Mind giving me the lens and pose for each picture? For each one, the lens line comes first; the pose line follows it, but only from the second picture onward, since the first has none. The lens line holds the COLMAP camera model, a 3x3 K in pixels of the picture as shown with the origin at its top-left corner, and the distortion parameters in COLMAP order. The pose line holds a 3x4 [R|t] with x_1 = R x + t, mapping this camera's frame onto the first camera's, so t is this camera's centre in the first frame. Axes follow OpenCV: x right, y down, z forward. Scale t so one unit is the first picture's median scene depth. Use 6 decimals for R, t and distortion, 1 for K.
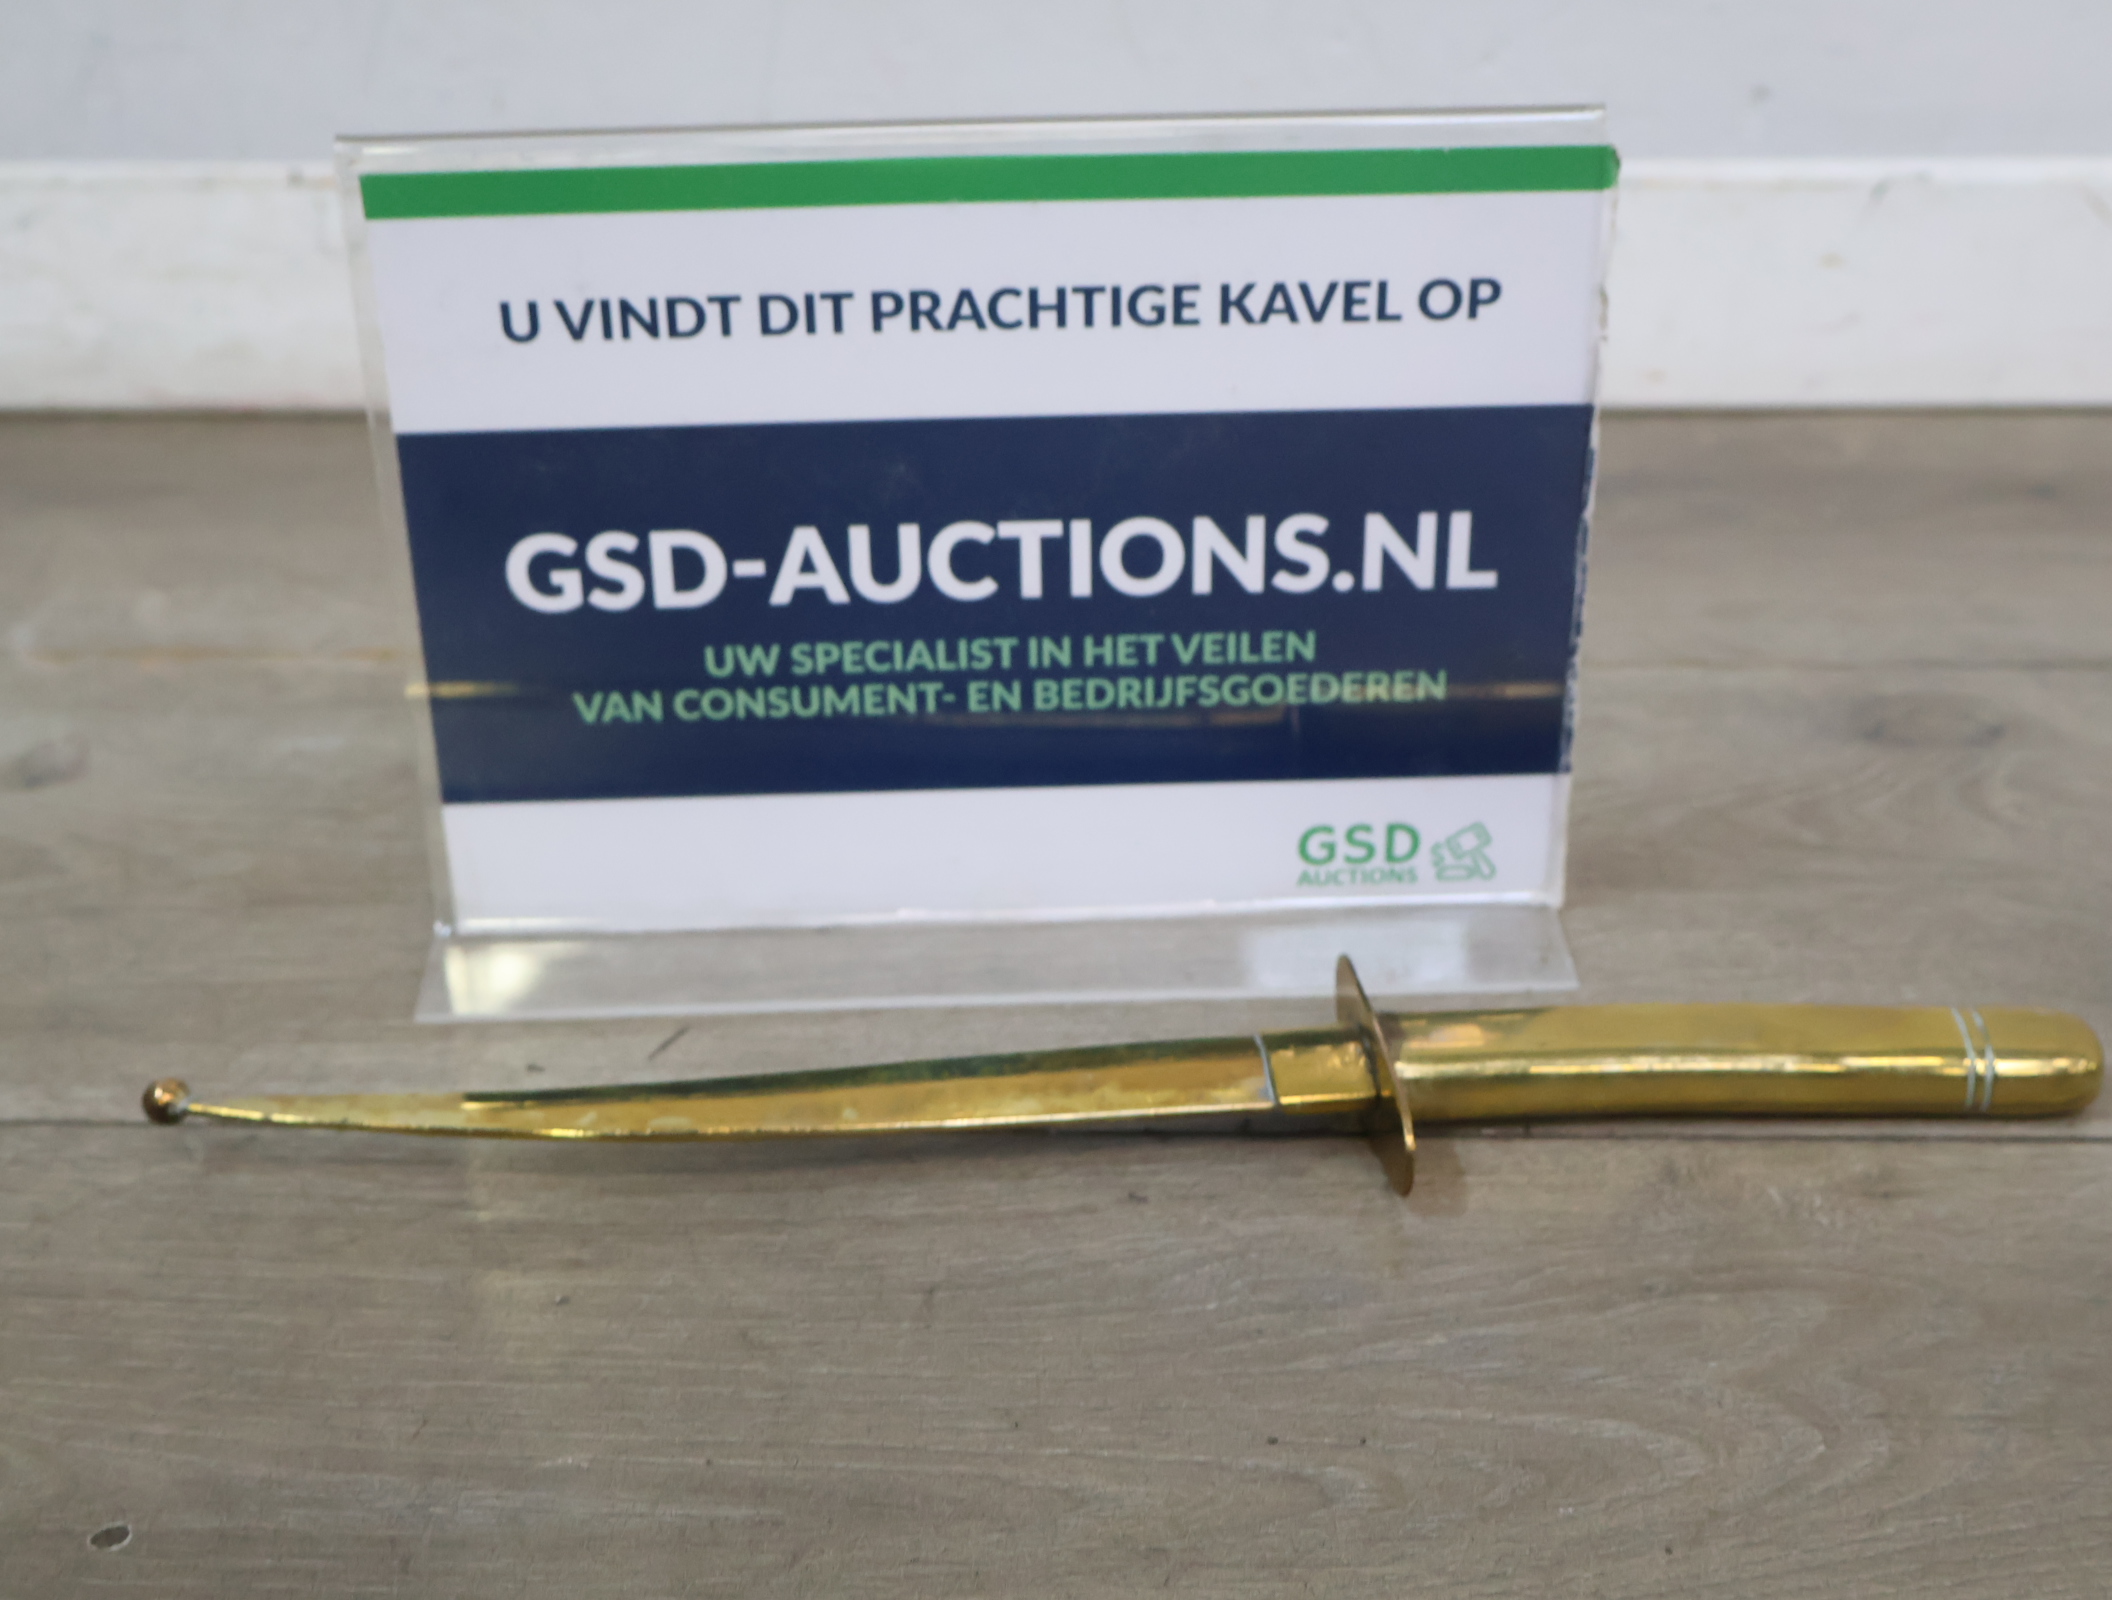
lens RADIAL K [[2887.8, 0, 1051.0], [0, 2887.8, 809.2], [0, 0, 1]] dist [0.015604, 0.000000]
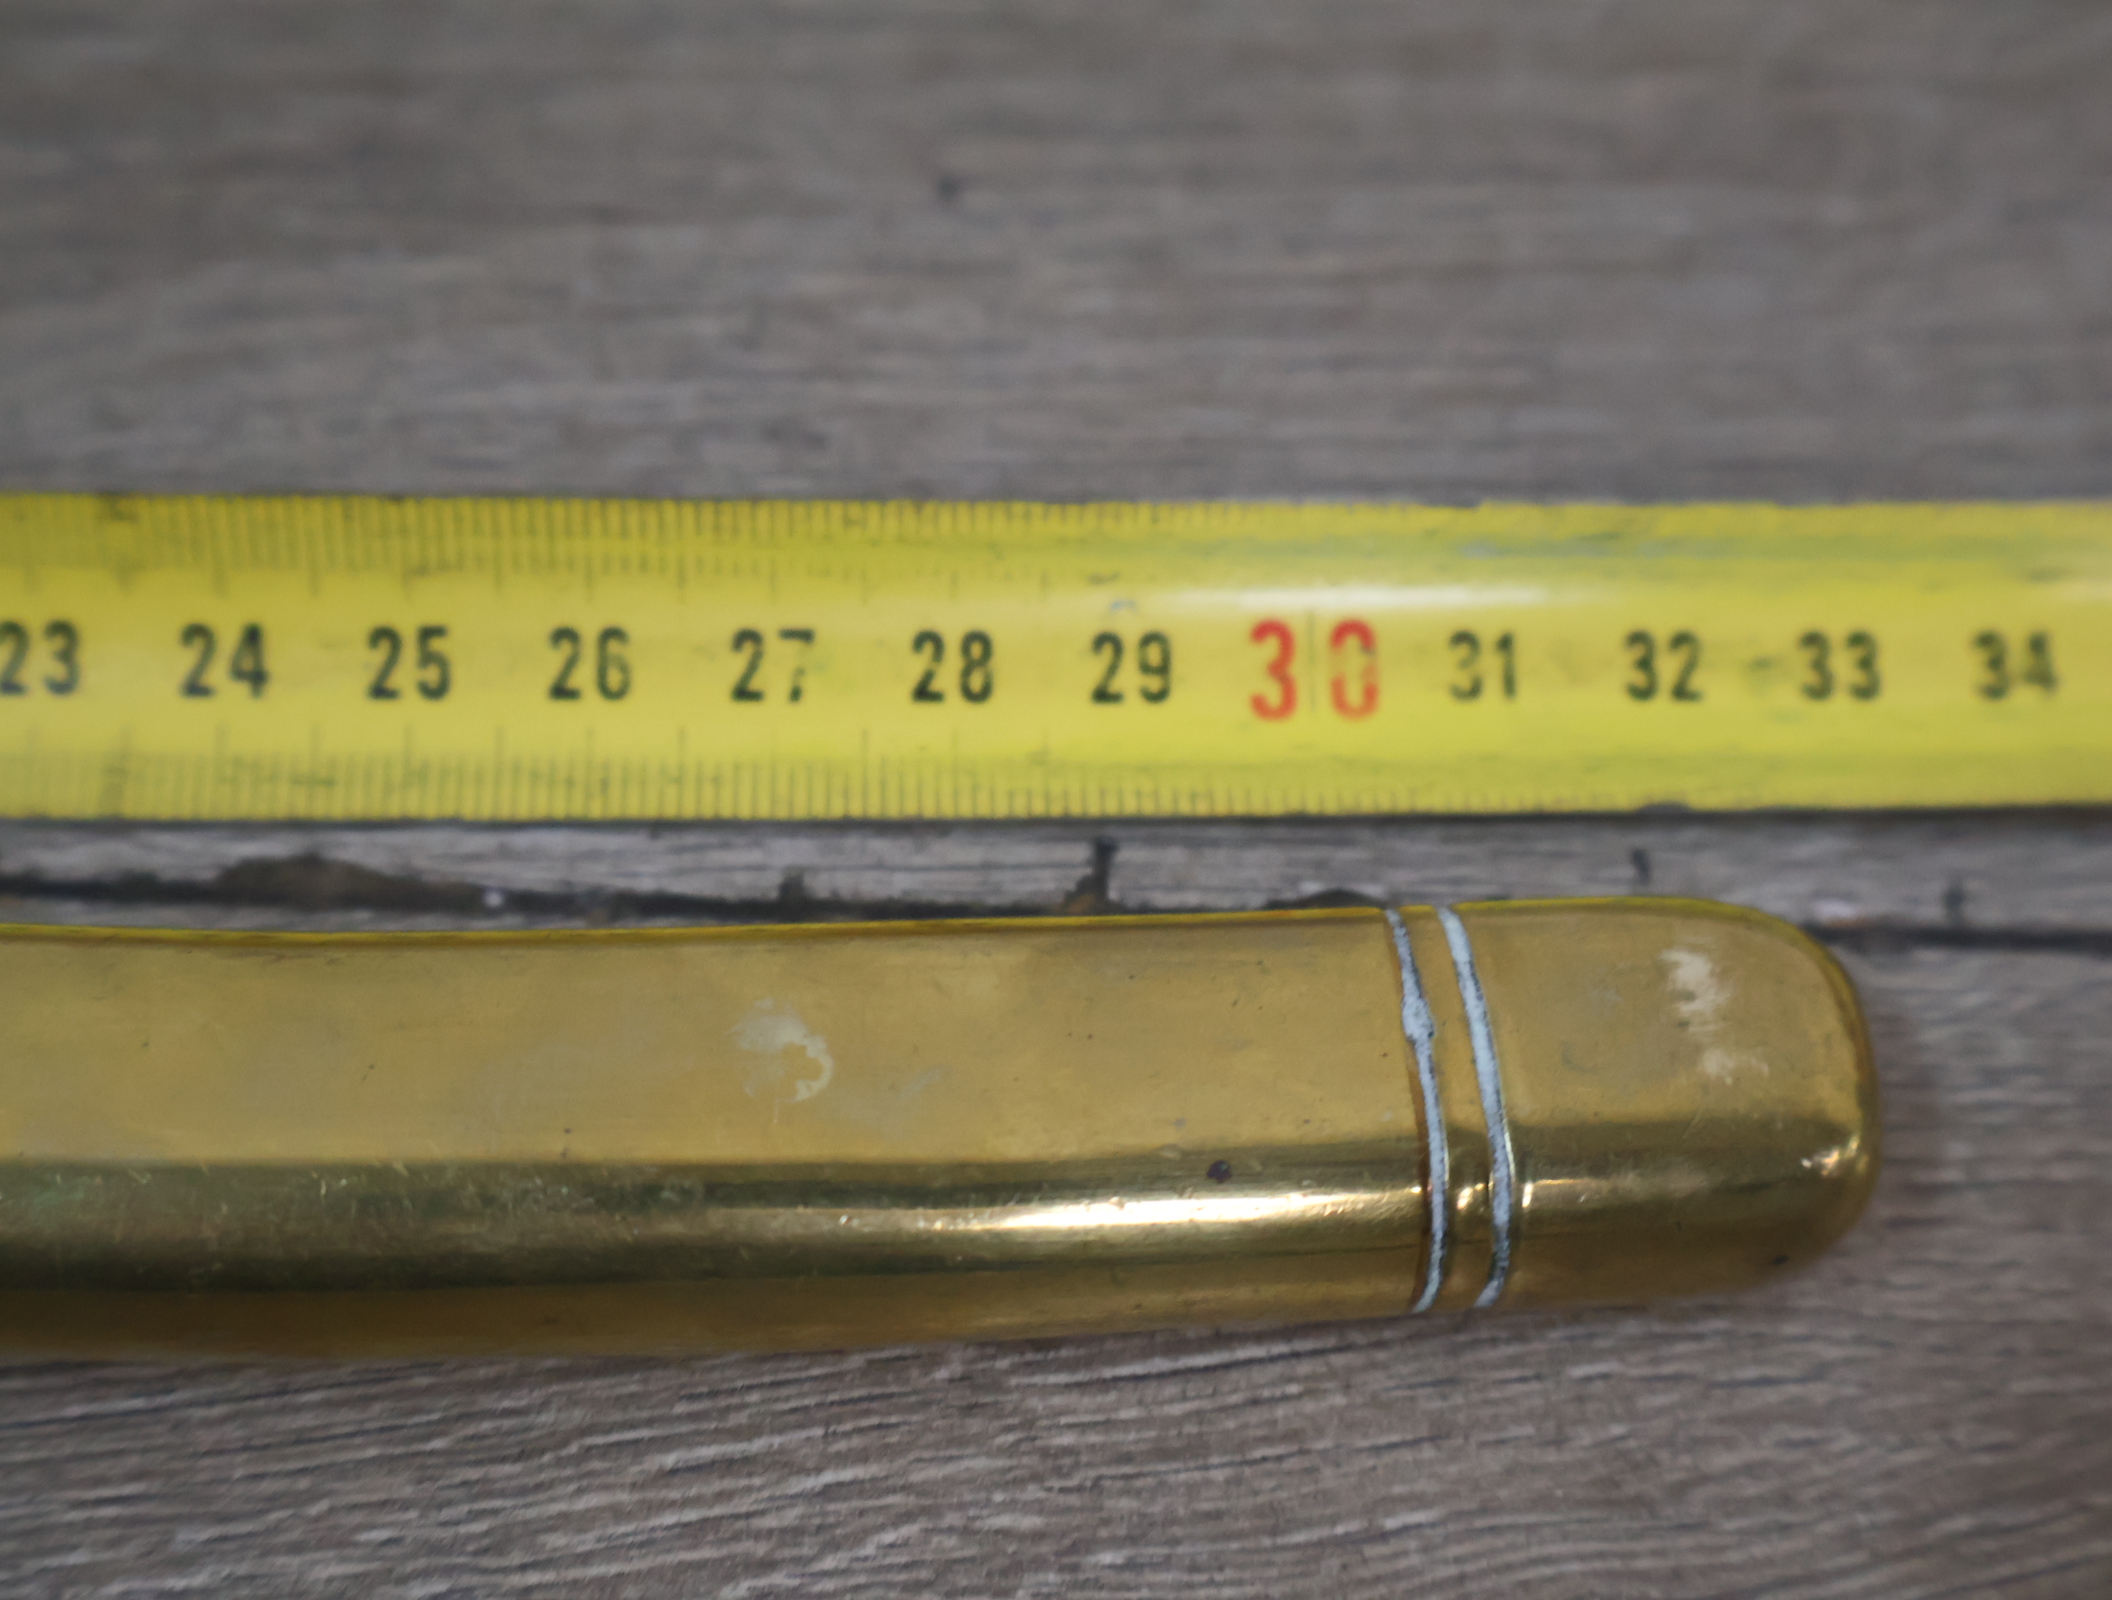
lens RADIAL K [[2887.8, 0, 1051.3], [0, 2887.8, 806.0], [0, 0, 1]] dist [0.015604, 0.000000]
pose [[0.997582, 0.003192, 0.069423, 0.045234], [-0.041599, 0.827651, 0.559699, -0.088009], [-0.055671, -0.561234, 0.825783, 0.841717]]
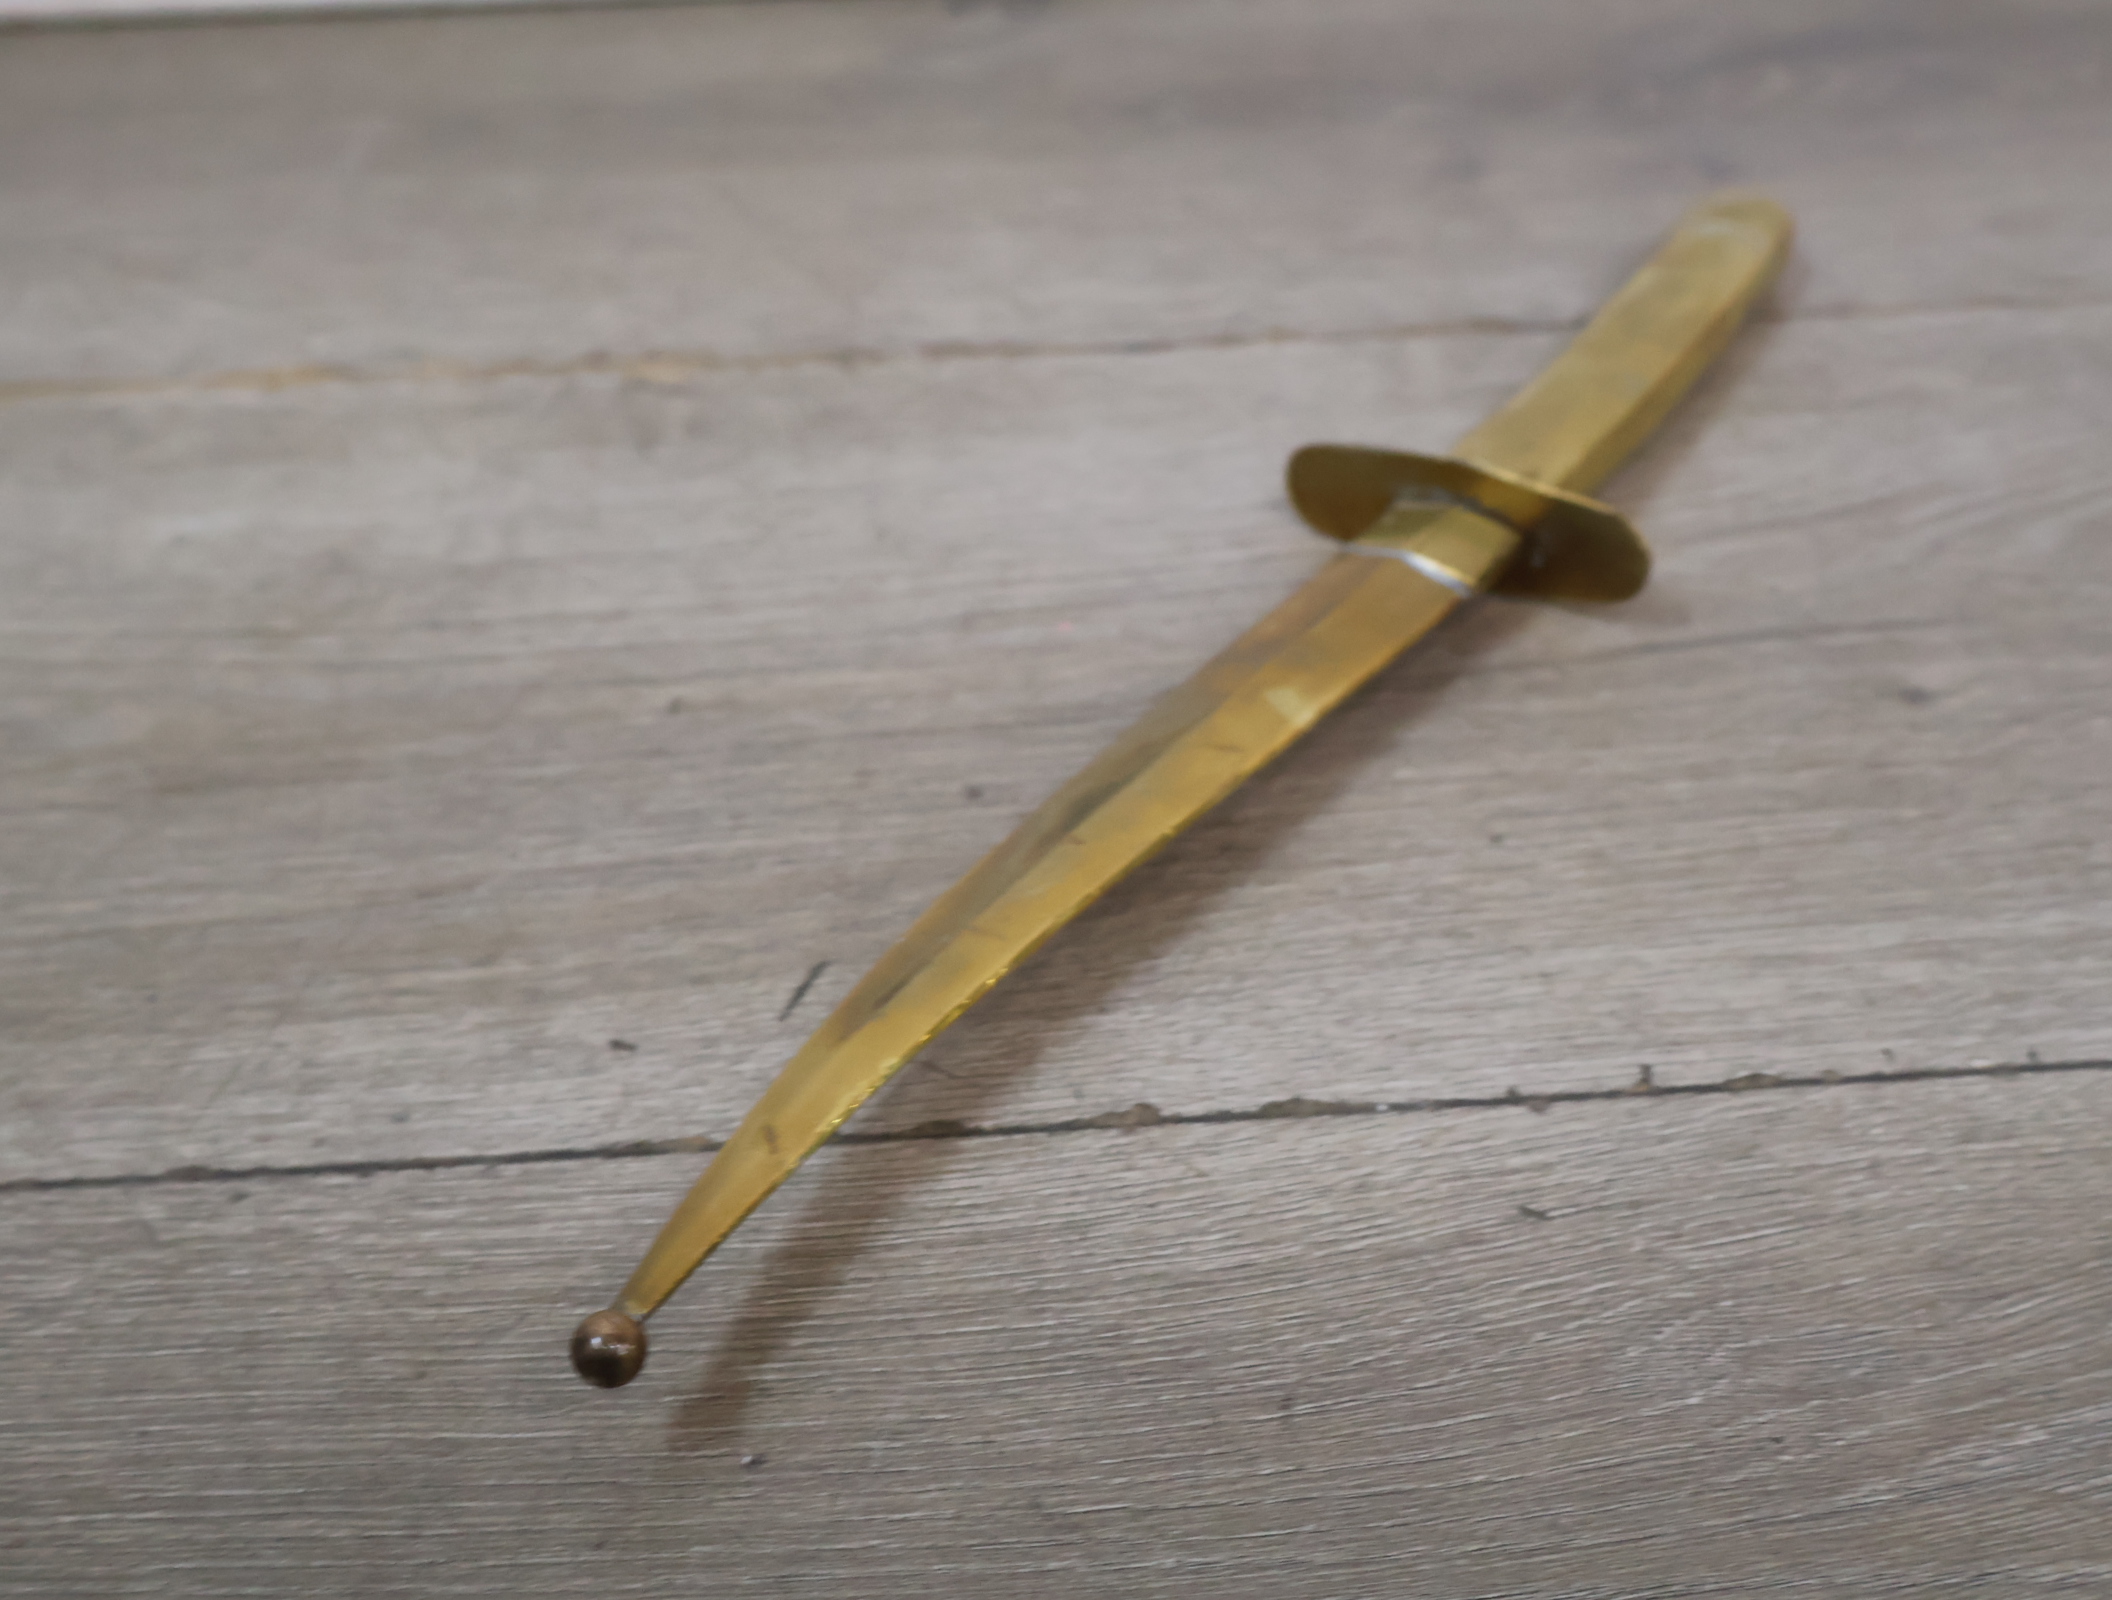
lens RADIAL K [[2887.8, 0, 1050.2], [0, 2887.8, 803.3], [0, 0, 1]] dist [0.015604, 0.000000]
pose [[0.995063, -0.065393, 0.074656, -0.146525], [0.051546, 0.983345, 0.174285, -0.101963], [-0.084810, -0.169577, 0.981861, 0.366505]]
